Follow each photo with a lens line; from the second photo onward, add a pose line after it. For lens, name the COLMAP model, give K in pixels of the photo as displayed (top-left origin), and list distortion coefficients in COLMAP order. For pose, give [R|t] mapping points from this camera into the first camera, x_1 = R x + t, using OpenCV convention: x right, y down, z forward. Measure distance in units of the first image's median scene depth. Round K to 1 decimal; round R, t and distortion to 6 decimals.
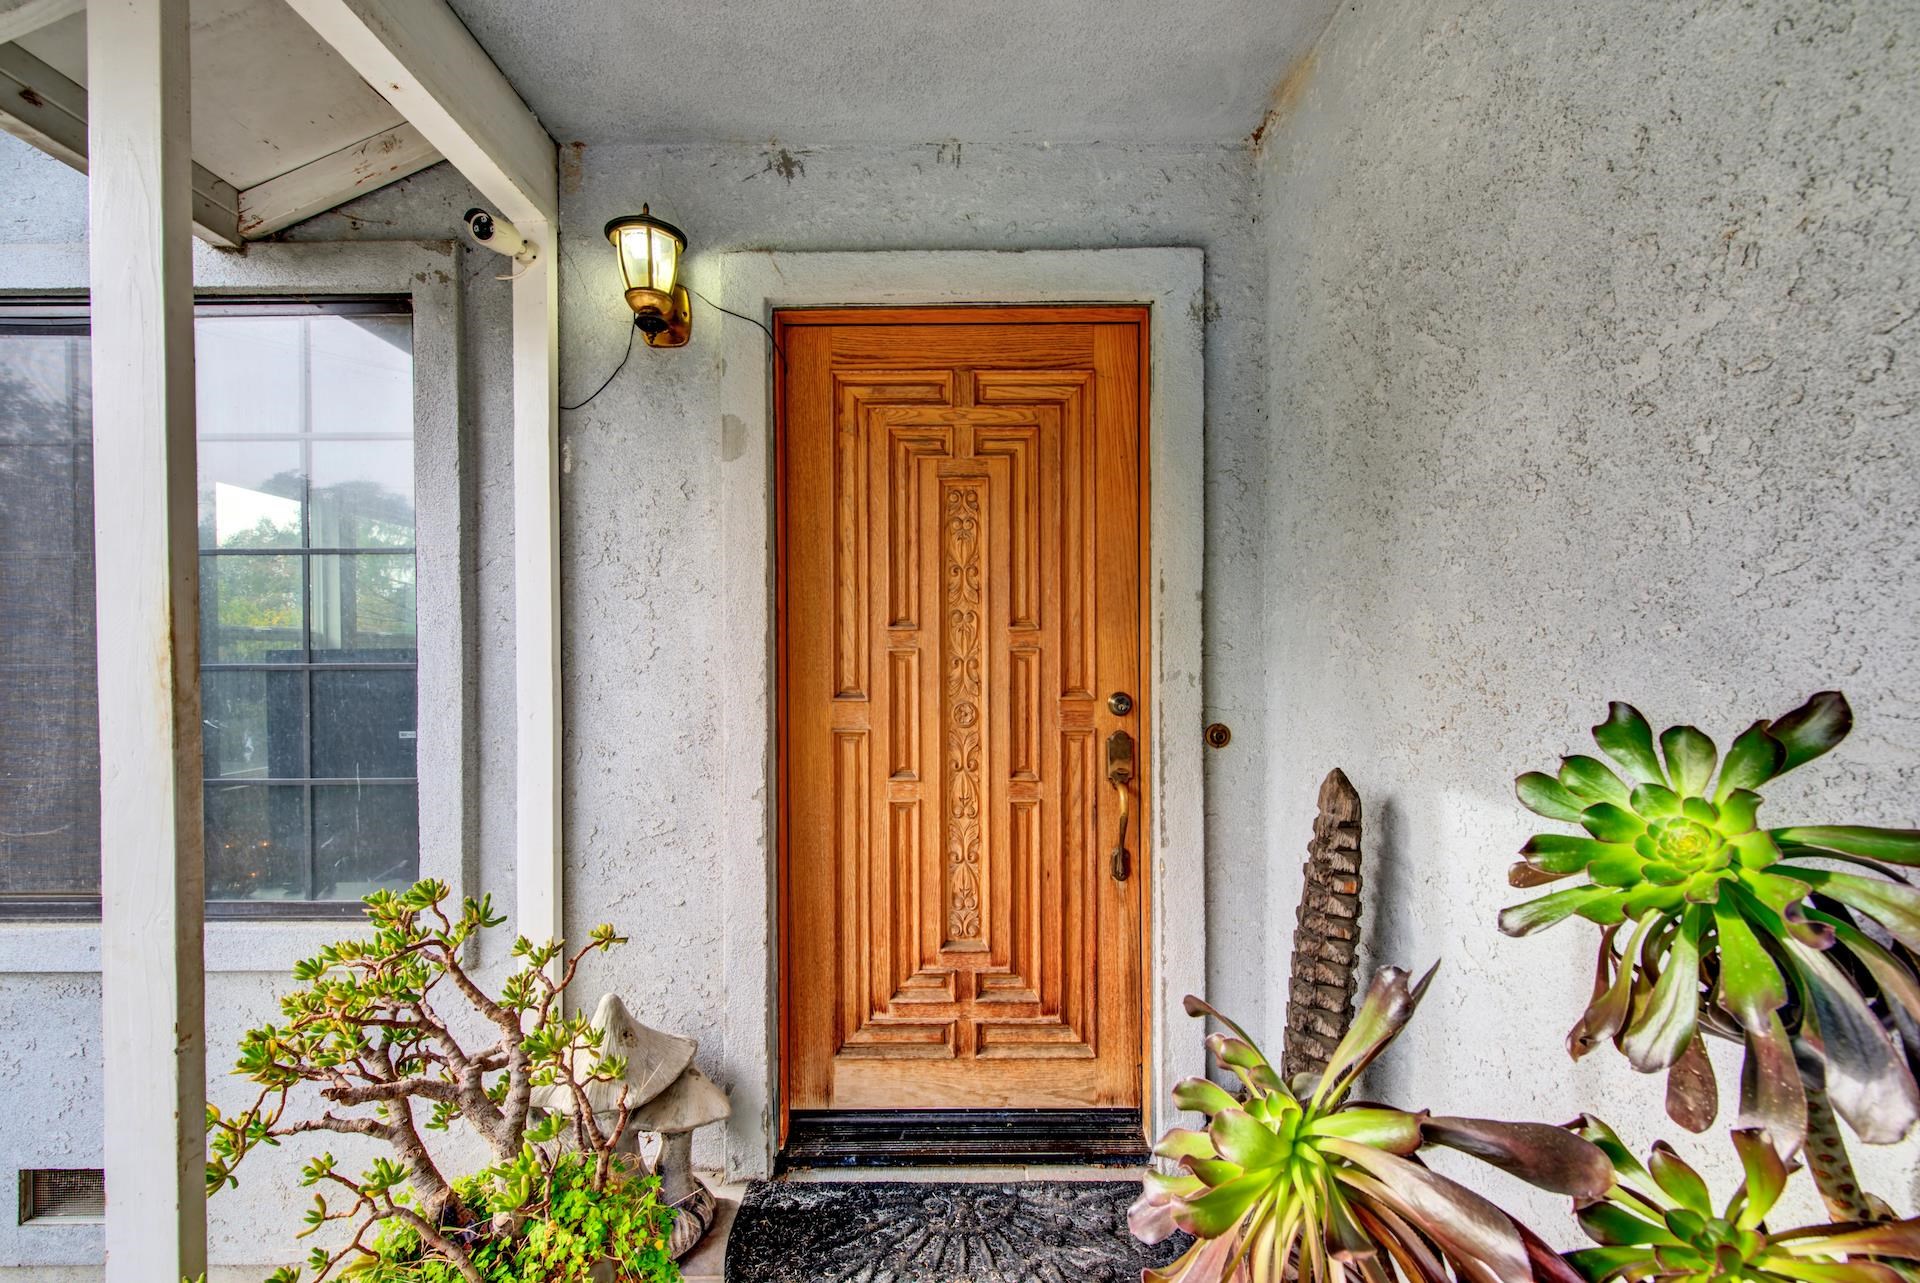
lens RADIAL K [[760.7, 0, 951.3], [0, 760.7, 653.7], [0, 0, 1]] dist [0.001136, -0.000346]
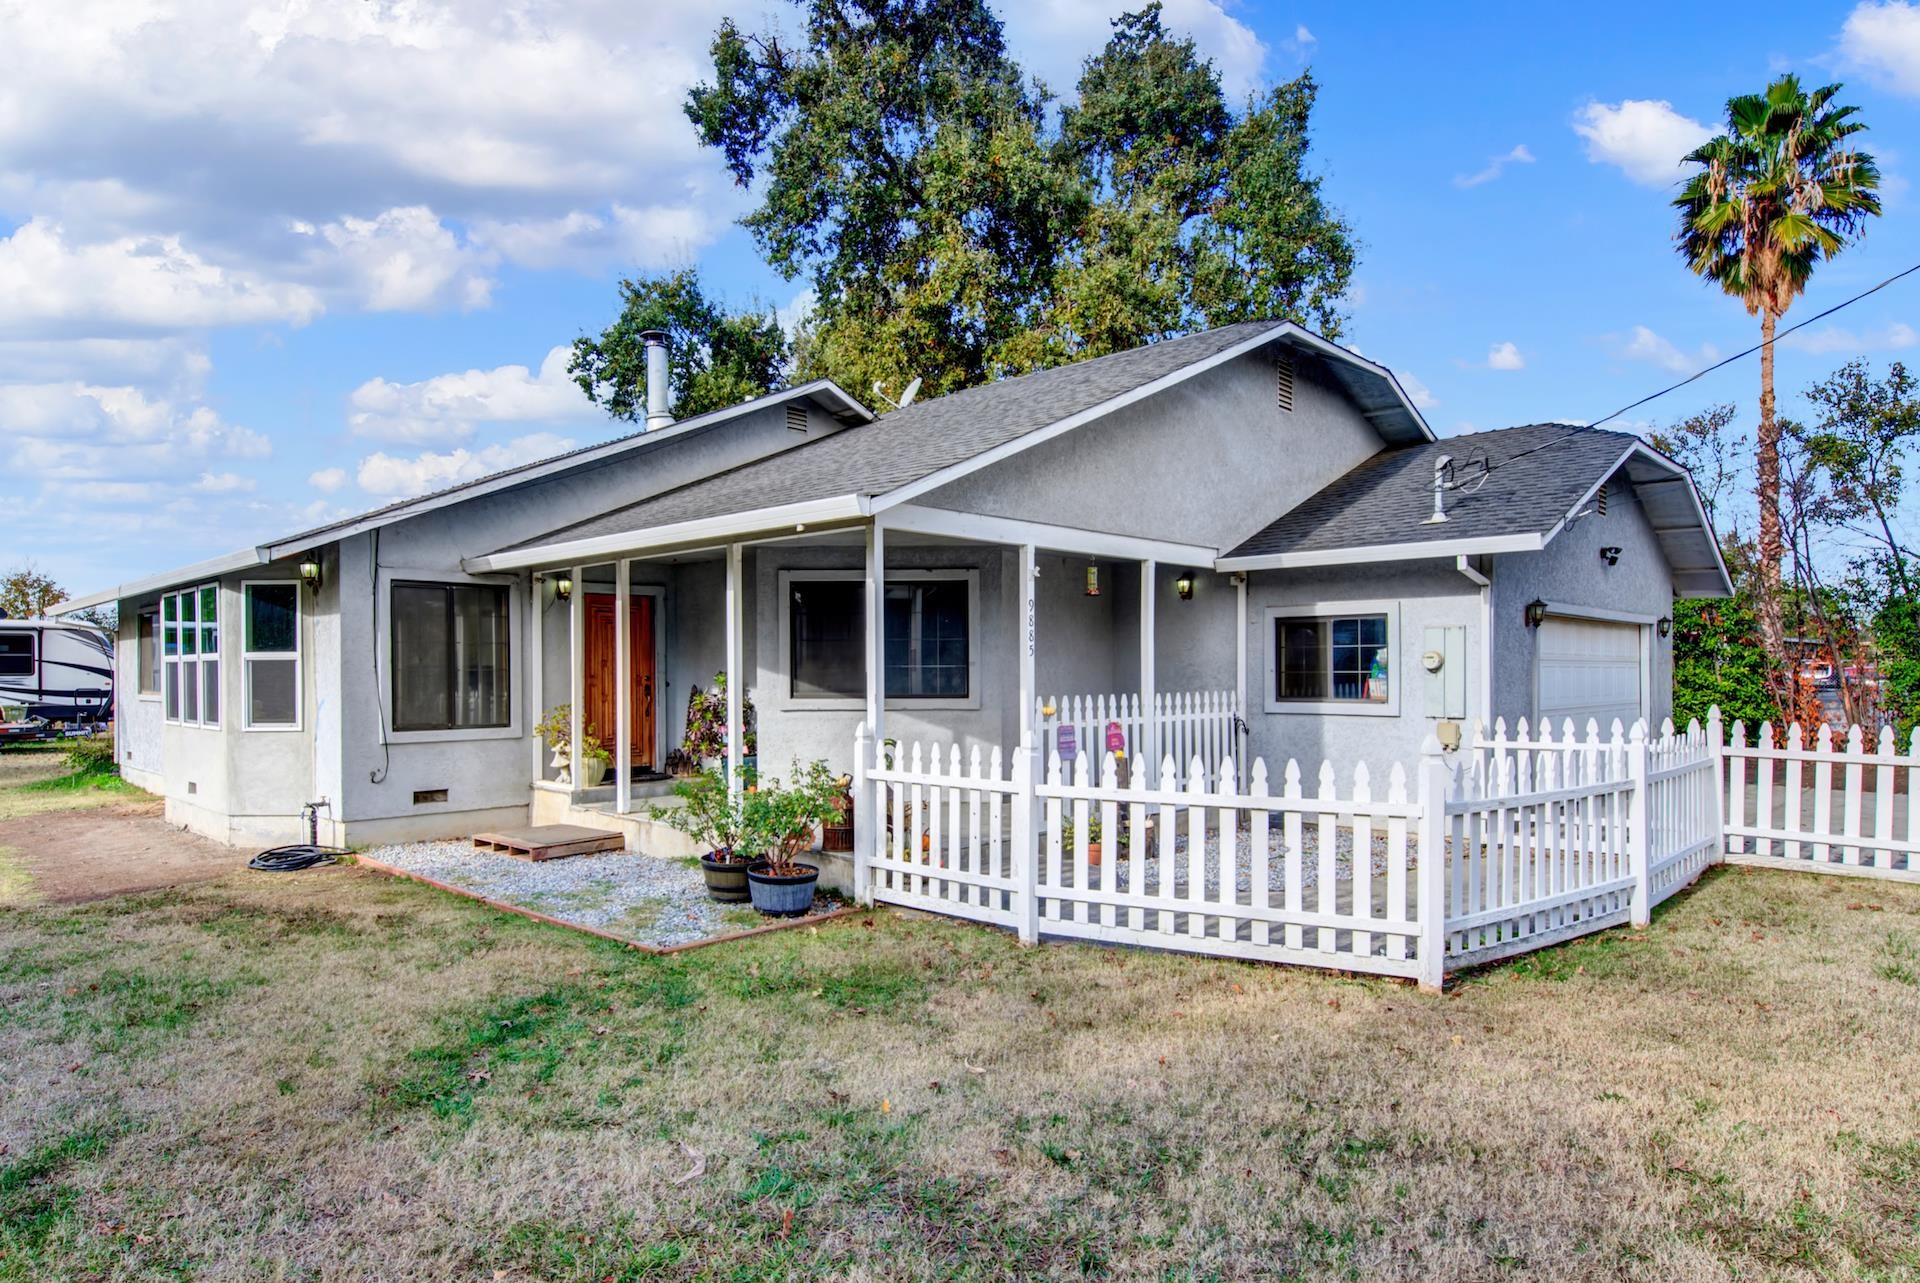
lens RADIAL K [[1114.7, 0, 918.2], [0, 1114.7, 673.2], [0, 0, 1]] dist [-0.000111, -0.000756]
pose [[0.702097, -0.001201, 0.712080, -3.479373], [0.001290, 0.999999, 0.000415, 0.034201], [-0.712080, 0.000627, 0.702098, -4.977129]]
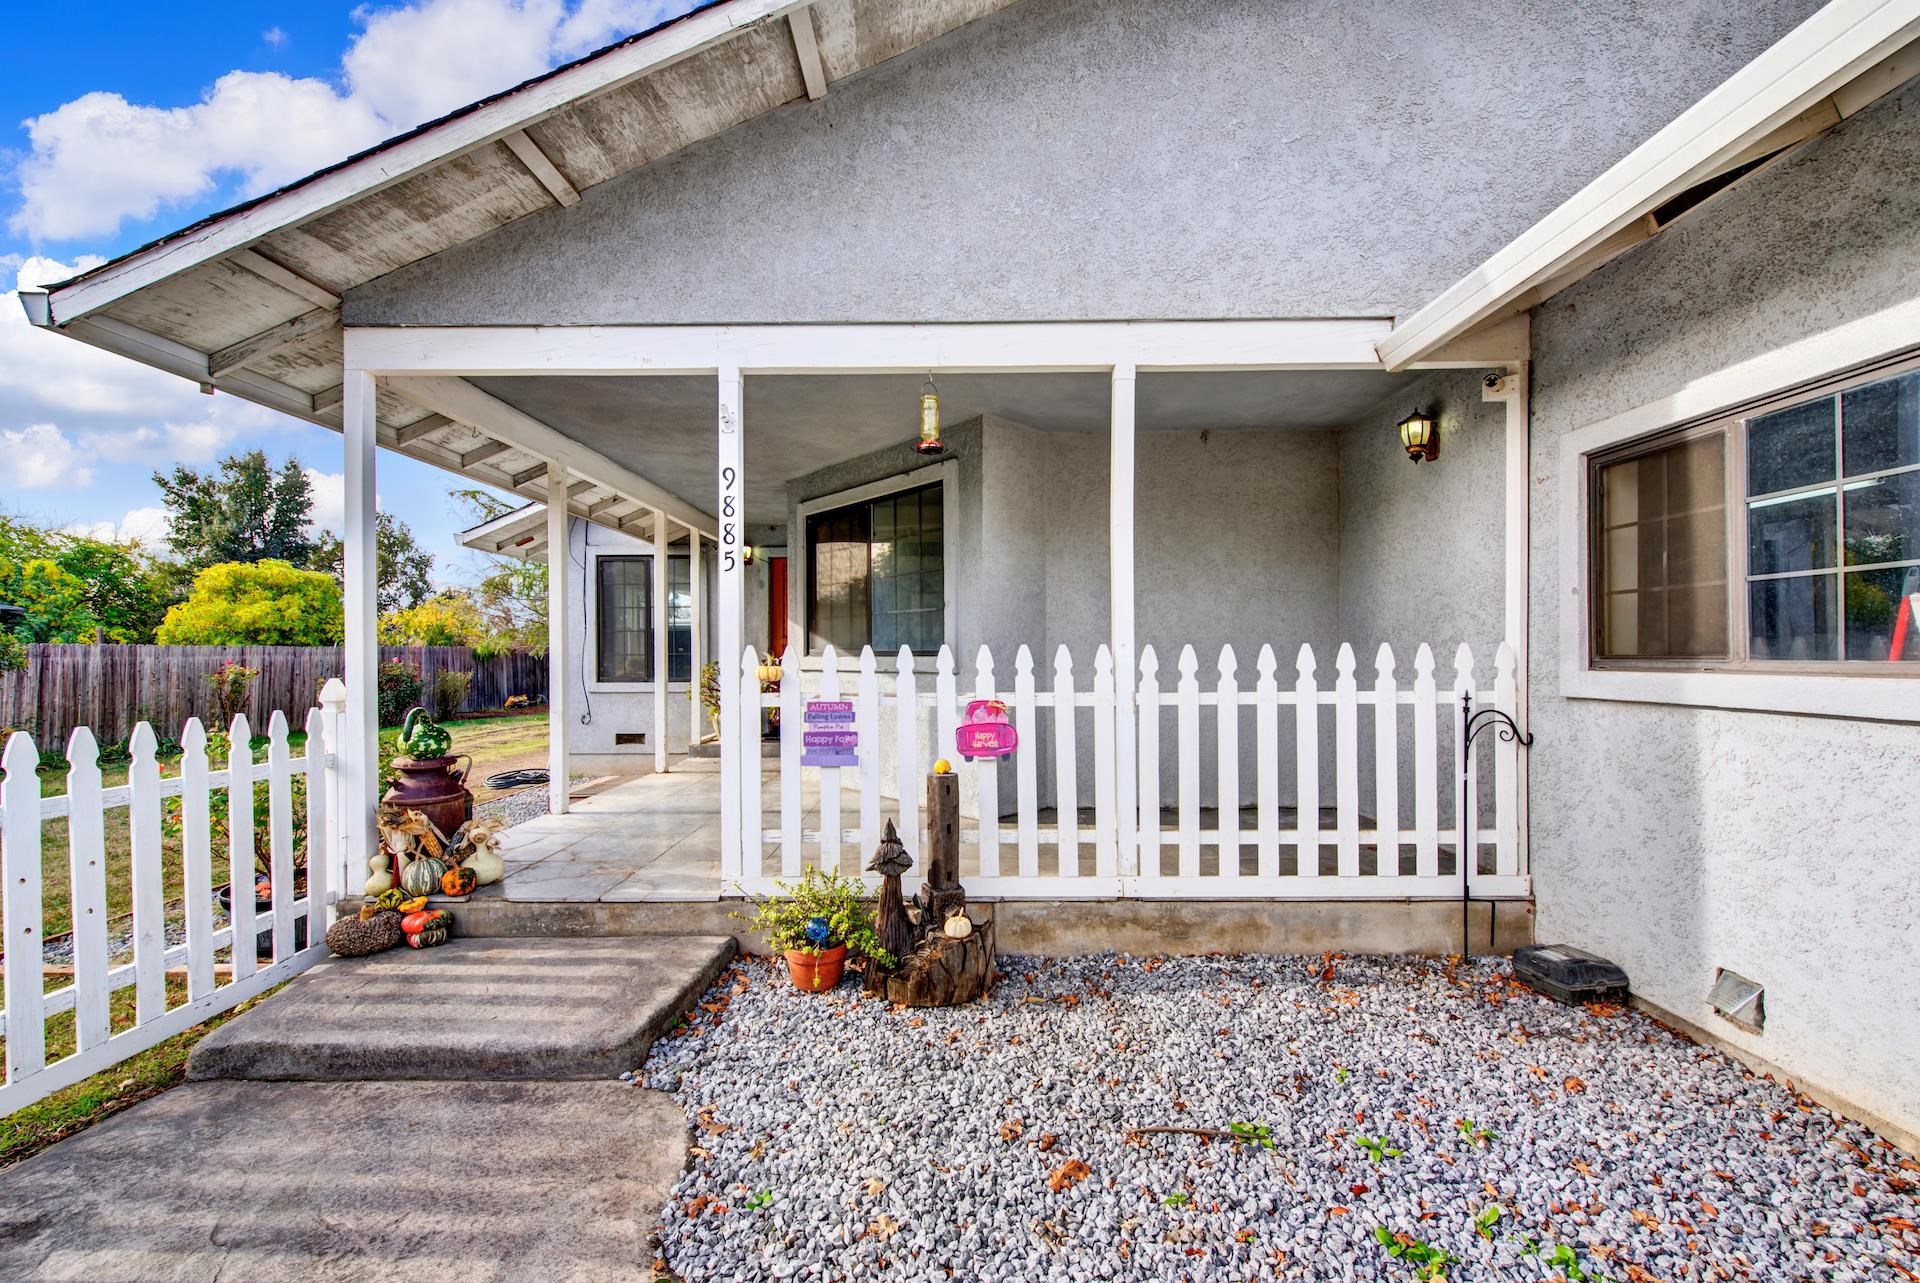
lens RADIAL K [[760.7, 0, 953.4], [0, 760.7, 655.8], [0, 0, 1]] dist [0.001136, -0.000346]
pose [[0.999950, -0.000963, -0.009925, 0.955854], [0.000985, 0.999997, 0.002135, 0.162811], [0.009923, -0.002145, 0.999948, -3.712330]]
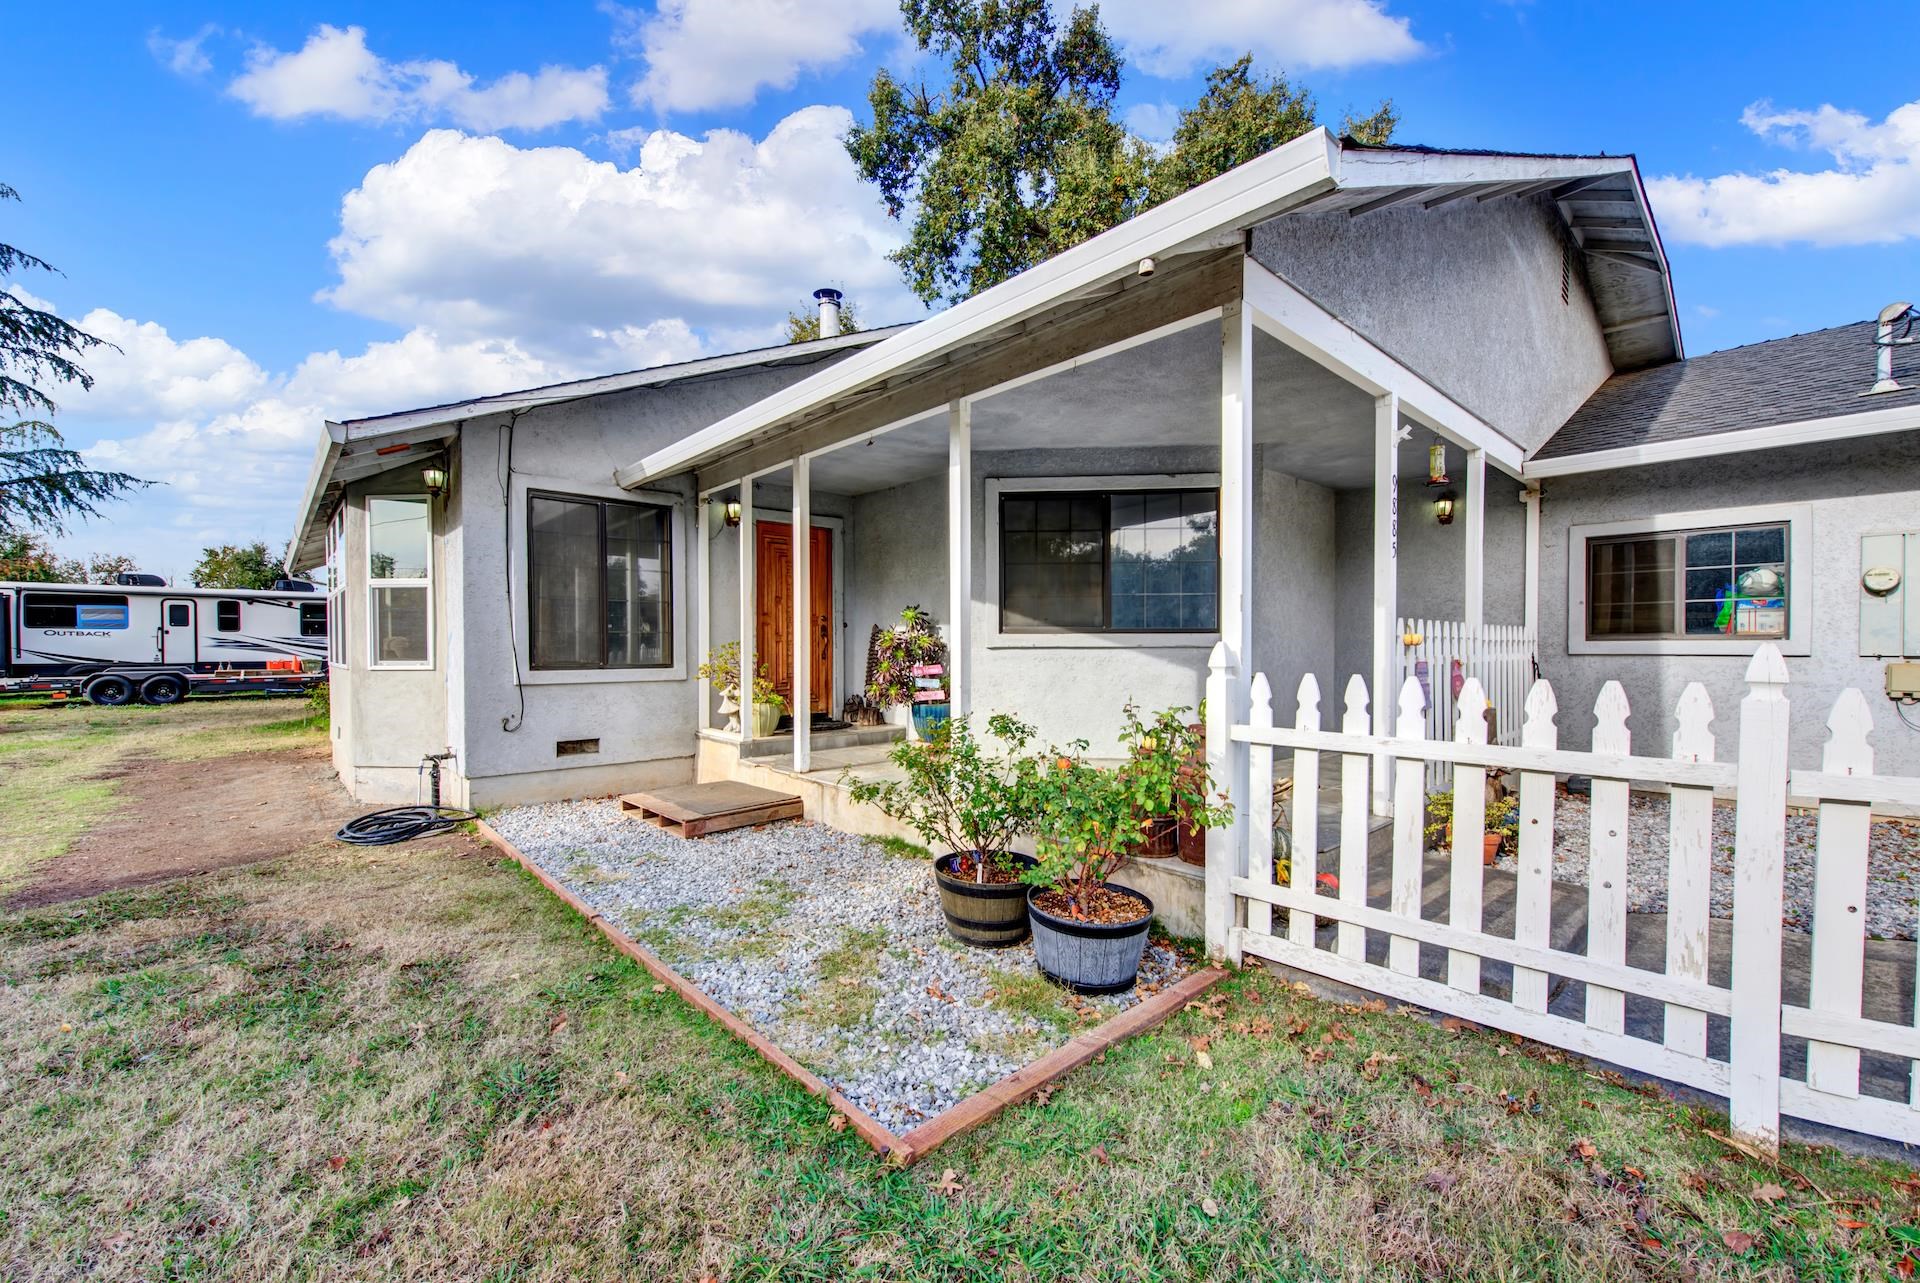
lens RADIAL K [[760.7, 0, 946.8], [0, 760.7, 655.0], [0, 0, 1]] dist [0.001136, -0.000346]
pose [[0.740654, -0.005562, 0.671864, -2.165934], [-0.001077, 0.999955, 0.009466, 0.234433], [-0.671886, -0.007734, 0.740614, -2.663402]]
